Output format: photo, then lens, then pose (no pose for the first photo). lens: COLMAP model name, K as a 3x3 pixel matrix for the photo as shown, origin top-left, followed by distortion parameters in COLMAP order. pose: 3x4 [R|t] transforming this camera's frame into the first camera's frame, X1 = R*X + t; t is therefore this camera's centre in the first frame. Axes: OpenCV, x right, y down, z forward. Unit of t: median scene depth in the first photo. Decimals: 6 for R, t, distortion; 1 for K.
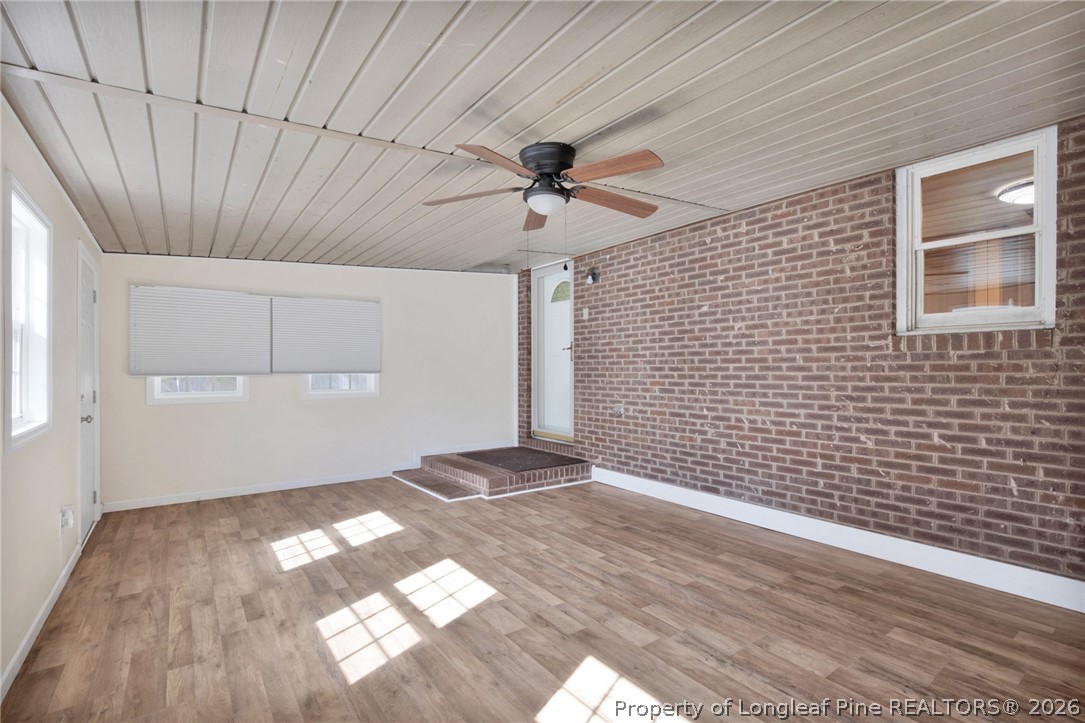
lens RADIAL K [[499.8, 0, 542.5], [0, 499.8, 361.5], [0, 0, 1]] dist [-0.011611, -0.000006]
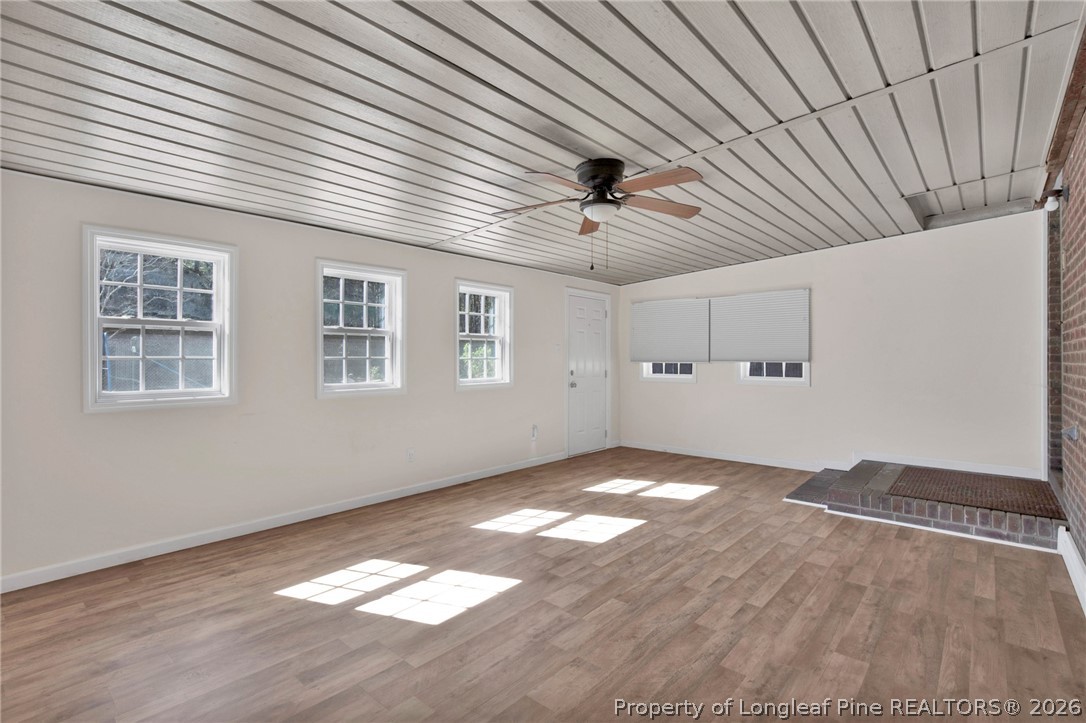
lens RADIAL K [[500.2, 0, 543.0], [0, 500.2, 361.5], [0, 0, 1]] dist [-0.011611, -0.000006]
pose [[0.236582, 0.009515, -0.971565, 0.893768], [0.009953, 0.999876, 0.012216, 0.006923], [0.971560, -0.012560, 0.236458, 0.501404]]
